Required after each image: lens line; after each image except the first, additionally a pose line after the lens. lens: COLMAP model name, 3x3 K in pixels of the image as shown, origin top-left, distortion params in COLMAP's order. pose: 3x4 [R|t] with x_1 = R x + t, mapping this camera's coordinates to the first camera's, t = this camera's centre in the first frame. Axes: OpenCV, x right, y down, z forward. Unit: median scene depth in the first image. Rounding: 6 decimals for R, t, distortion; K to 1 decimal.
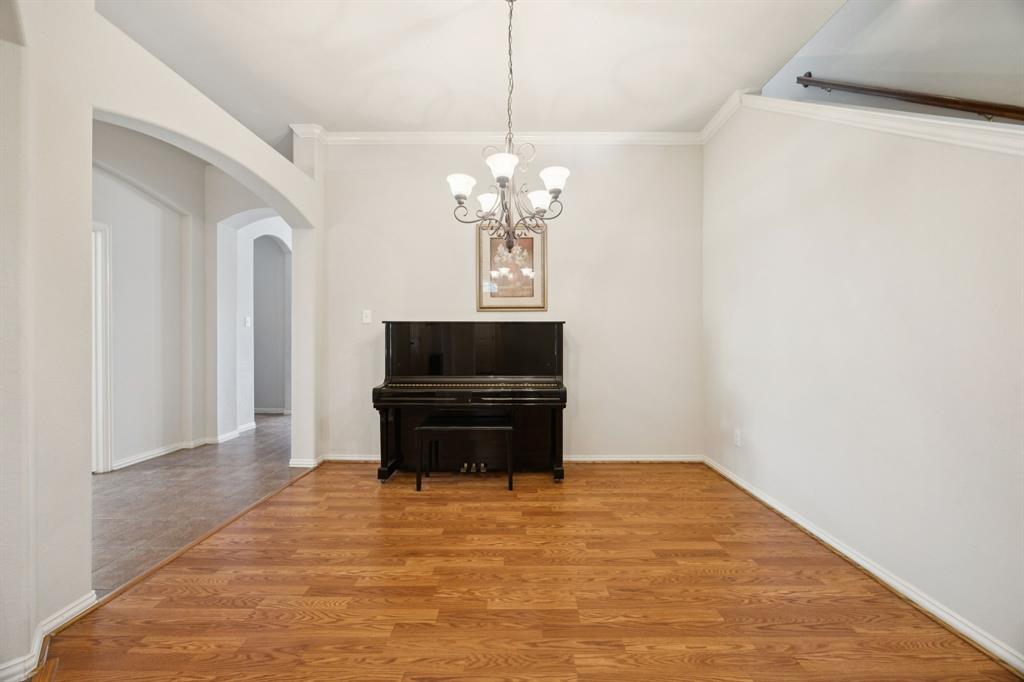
lens RADIAL K [[390.4, 0, 516.9], [0, 390.4, 342.2], [0, 0, 1]] dist [0.001146, 0.000694]
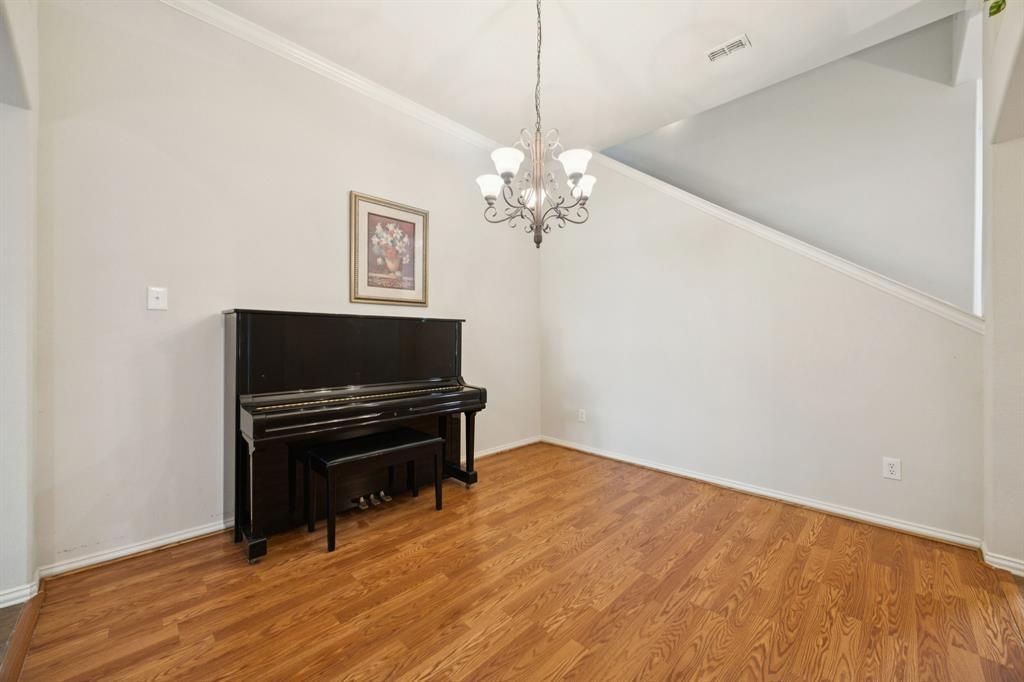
lens RADIAL K [[390.4, 0, 519.1], [0, 390.4, 342.1], [0, 0, 1]] dist [0.001146, 0.000694]
pose [[0.698777, -0.003892, 0.715329, -0.535951], [0.002997, 0.999992, 0.002513, 0.000008], [-0.715334, 0.000388, 0.698783, 0.267219]]
